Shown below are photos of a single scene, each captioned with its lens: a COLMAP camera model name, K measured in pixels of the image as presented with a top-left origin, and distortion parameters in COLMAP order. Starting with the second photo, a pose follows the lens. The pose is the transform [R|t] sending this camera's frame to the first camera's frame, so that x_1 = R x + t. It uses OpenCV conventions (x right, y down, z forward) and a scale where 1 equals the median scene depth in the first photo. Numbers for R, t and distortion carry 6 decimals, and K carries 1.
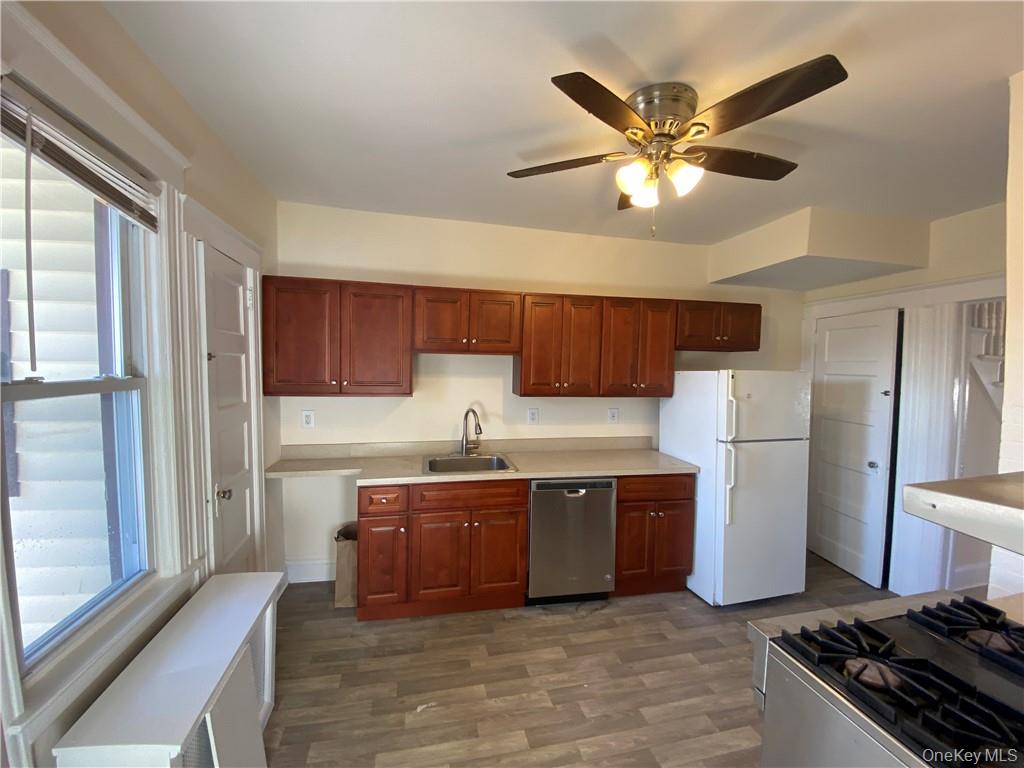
lens RADIAL K [[417.3, 0, 512.0], [0, 417.3, 384.0], [0, 0, 1]] dist [0.024154, -0.020753]
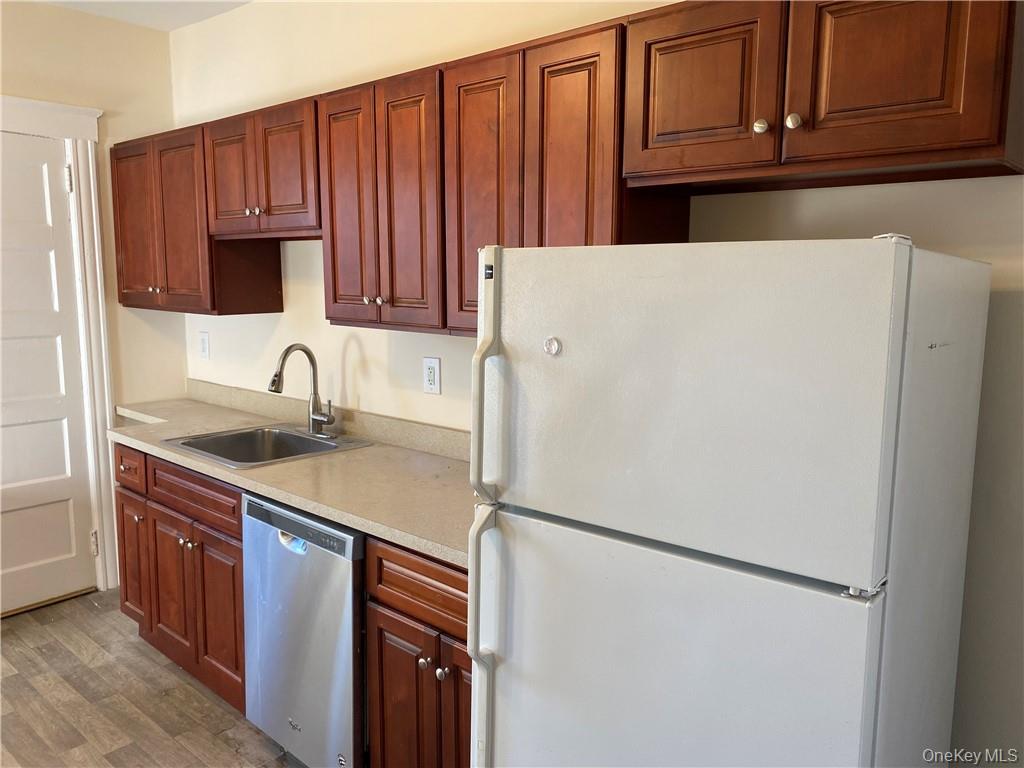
lens RADIAL K [[787.9, 0, 512.0], [0, 787.9, 384.0], [0, 0, 1]] dist [-0.004112, -0.001794]
pose [[0.591339, 0.097955, -0.800452, 0.888122], [-0.036439, 0.994827, 0.094821, 0.005790], [0.805599, -0.026904, 0.591850, 0.659829]]
